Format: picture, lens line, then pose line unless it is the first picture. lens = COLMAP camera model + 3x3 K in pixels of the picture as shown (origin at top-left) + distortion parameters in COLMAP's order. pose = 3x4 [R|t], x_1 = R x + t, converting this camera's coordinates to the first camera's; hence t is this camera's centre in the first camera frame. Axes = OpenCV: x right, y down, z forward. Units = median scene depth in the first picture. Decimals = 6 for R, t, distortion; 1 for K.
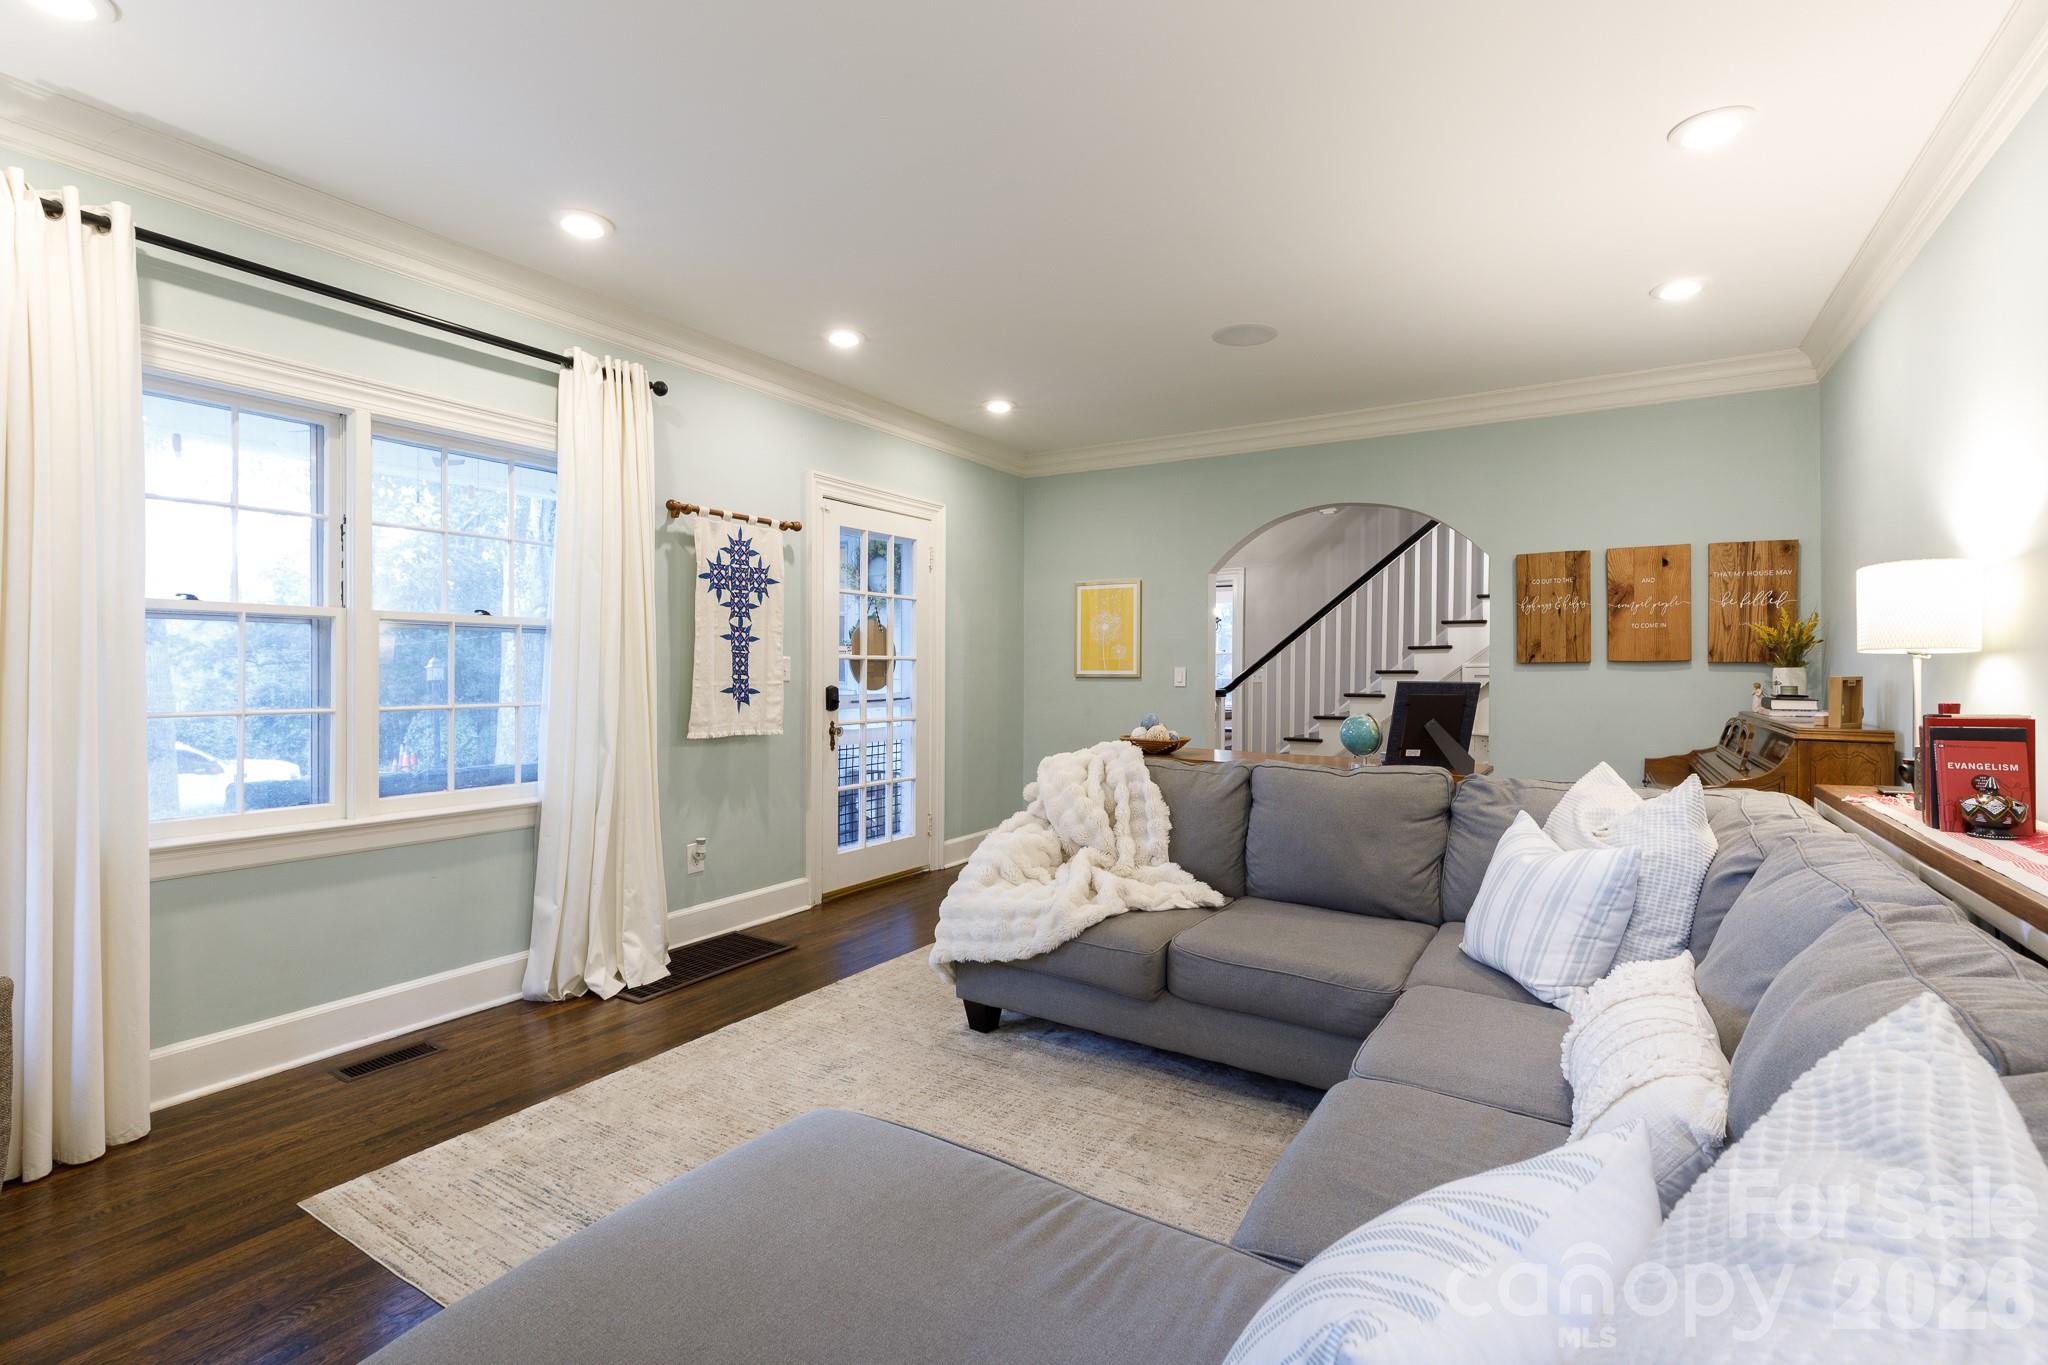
lens RADIAL K [[924.0, 0, 1023.0], [0, 924.0, 672.6], [0, 0, 1]] dist [0.002885, -0.000579]
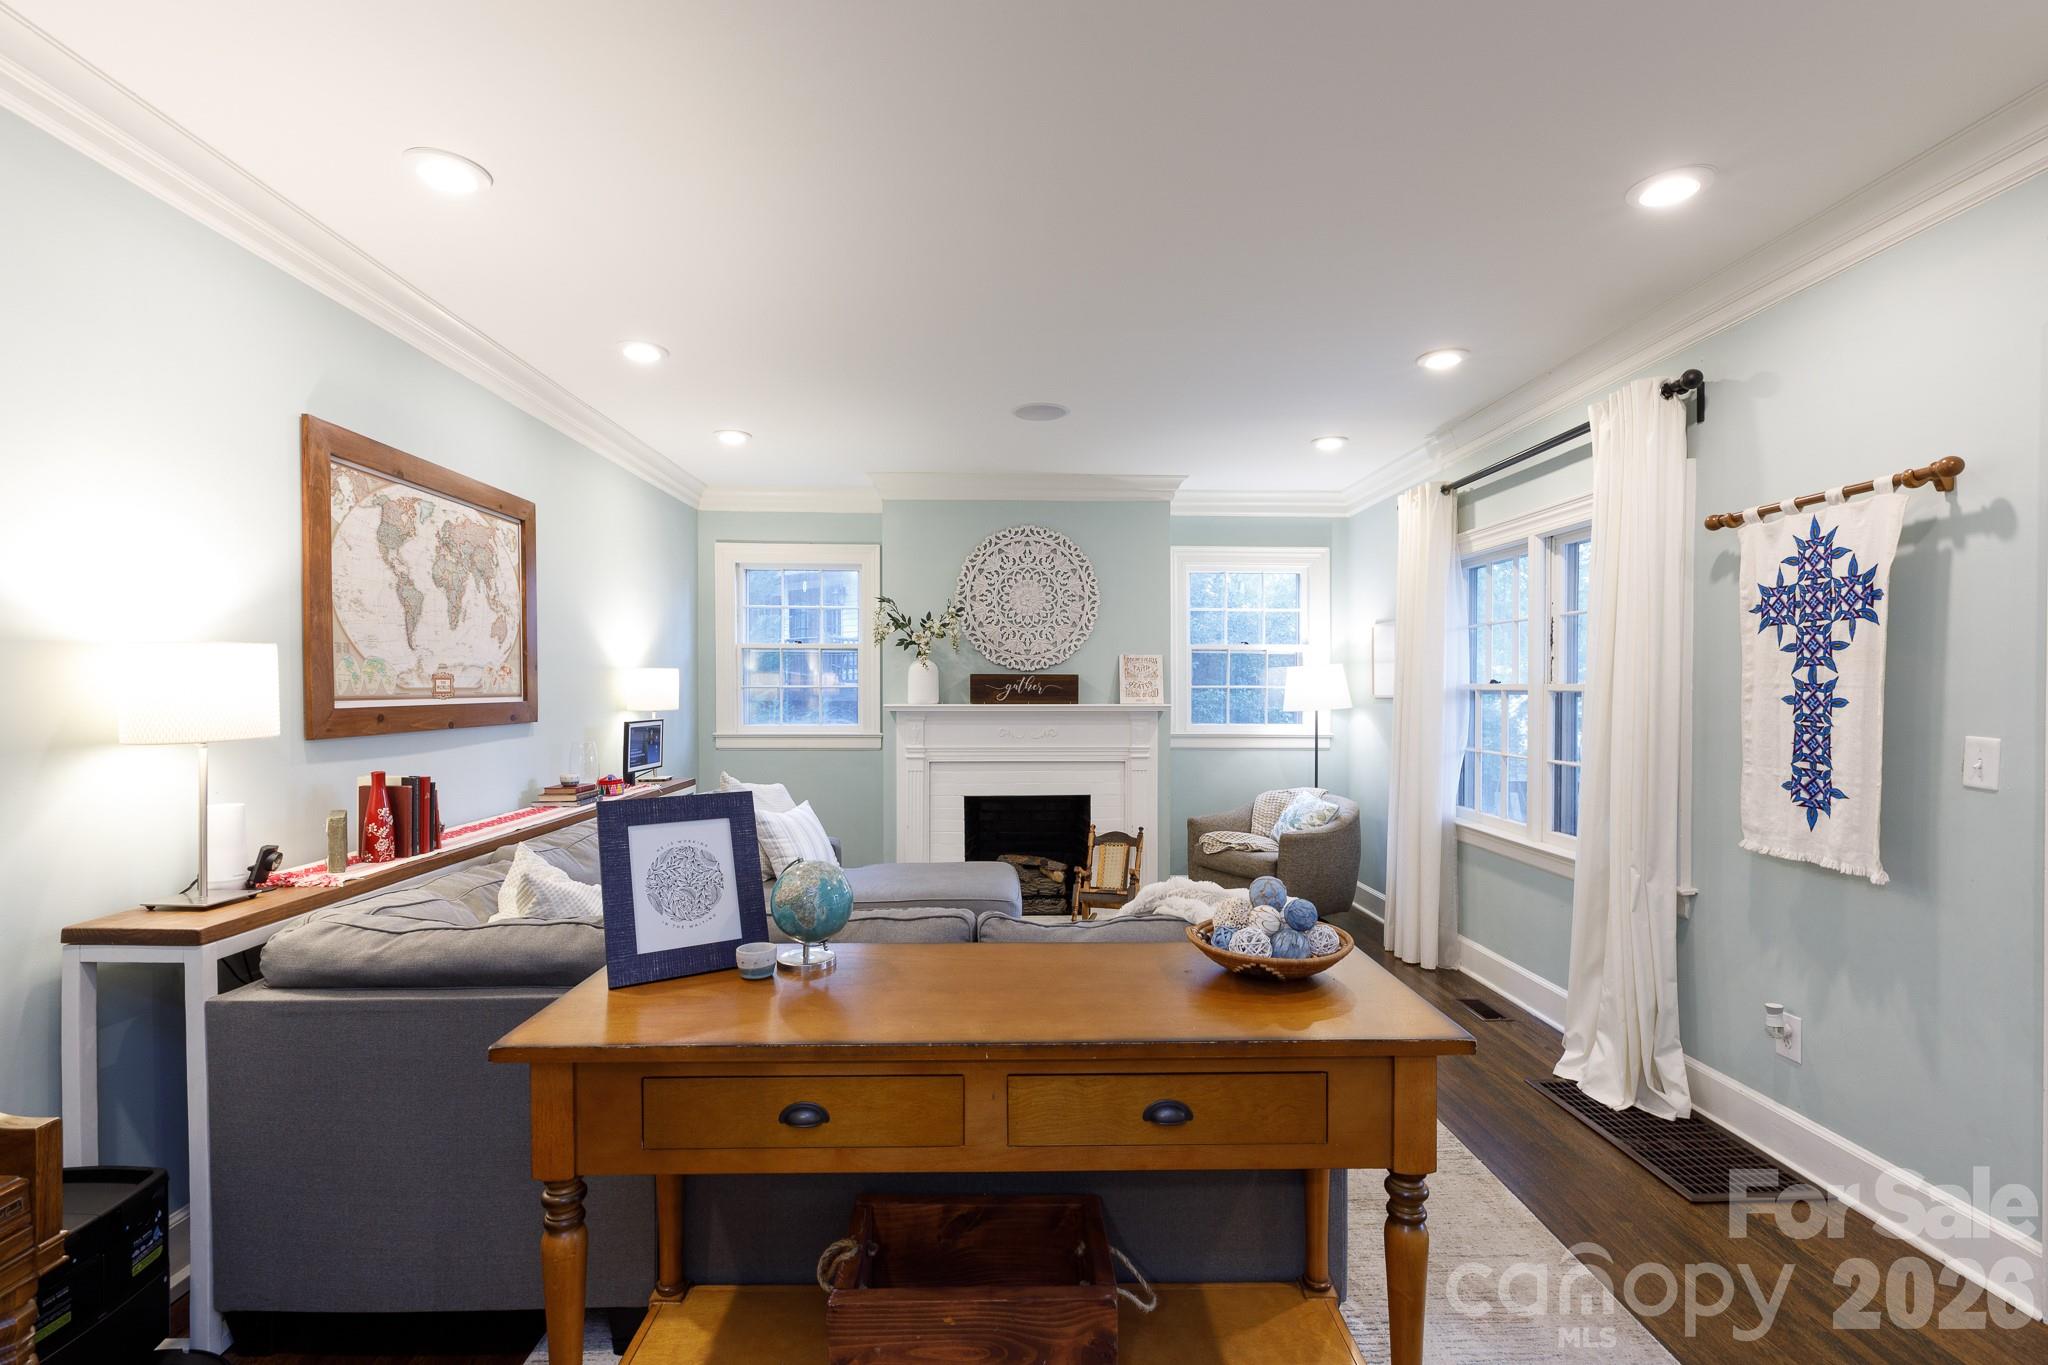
lens RADIAL K [[924.0, 0, 1038.8], [0, 924.0, 694.8], [0, 0, 1]] dist [0.002885, -0.000579]
pose [[-0.833457, -0.003622, -0.552572, 0.444364], [-0.010796, 0.999894, 0.009730, -0.041922], [0.552478, 0.014075, -0.833409, 1.223408]]
